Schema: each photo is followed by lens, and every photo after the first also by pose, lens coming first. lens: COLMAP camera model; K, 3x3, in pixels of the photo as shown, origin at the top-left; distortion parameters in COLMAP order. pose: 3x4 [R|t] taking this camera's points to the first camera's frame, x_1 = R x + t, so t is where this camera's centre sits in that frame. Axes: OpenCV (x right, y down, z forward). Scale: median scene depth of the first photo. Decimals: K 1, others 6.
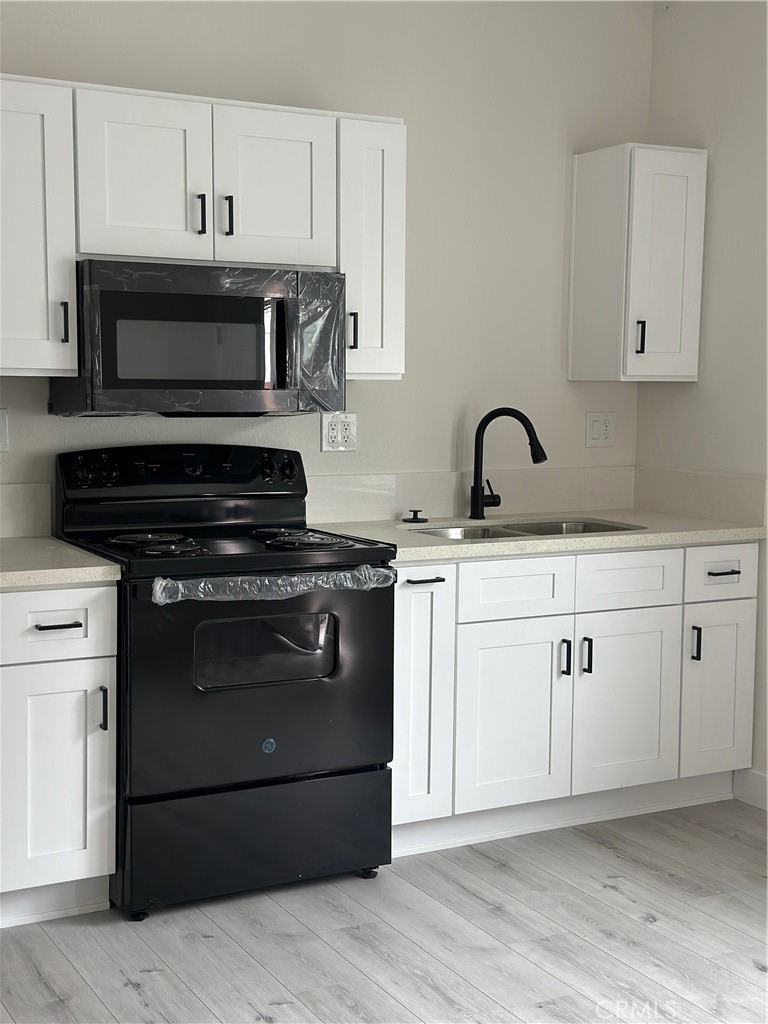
lens RADIAL K [[1417.4, 0, 383.1], [0, 1417.4, 511.3], [0, 0, 1]] dist [0.118987, 0.000000]
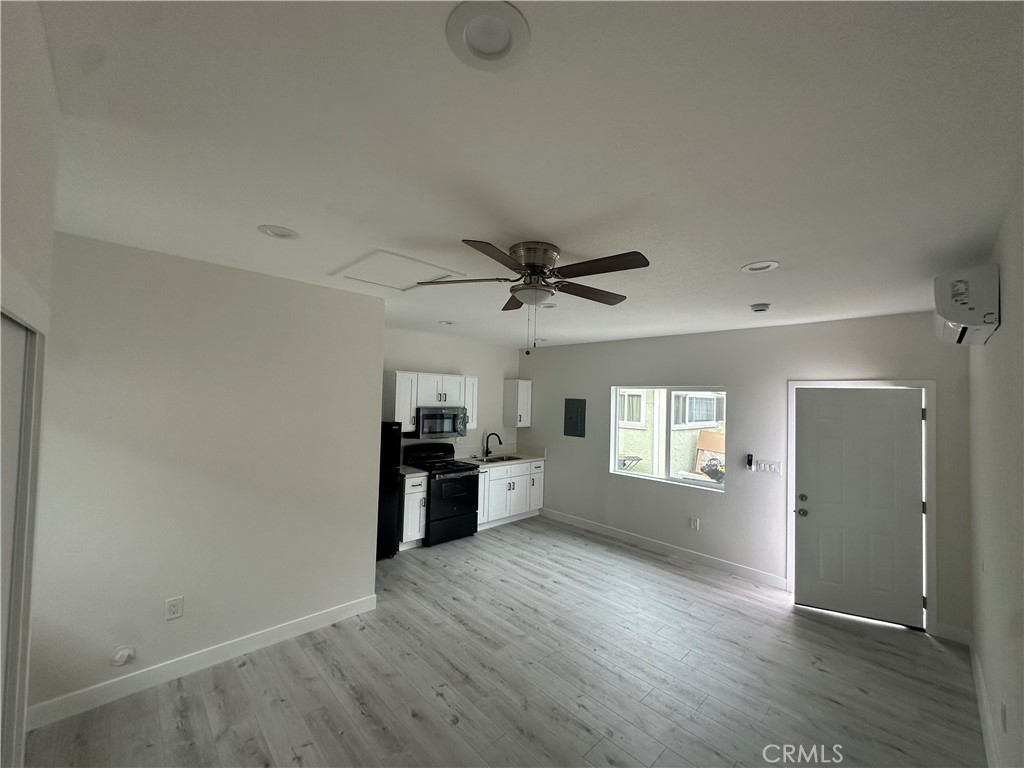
lens RADIAL K [[410.8, 0, 514.6], [0, 410.8, 385.2], [0, 0, 1]] dist [0.000296, -0.000003]
pose [[0.963779, 0.023532, 0.265663, -0.246518], [0.009817, 0.992295, -0.123510, -0.070651], [-0.266522, 0.121644, 0.956122, -0.403884]]
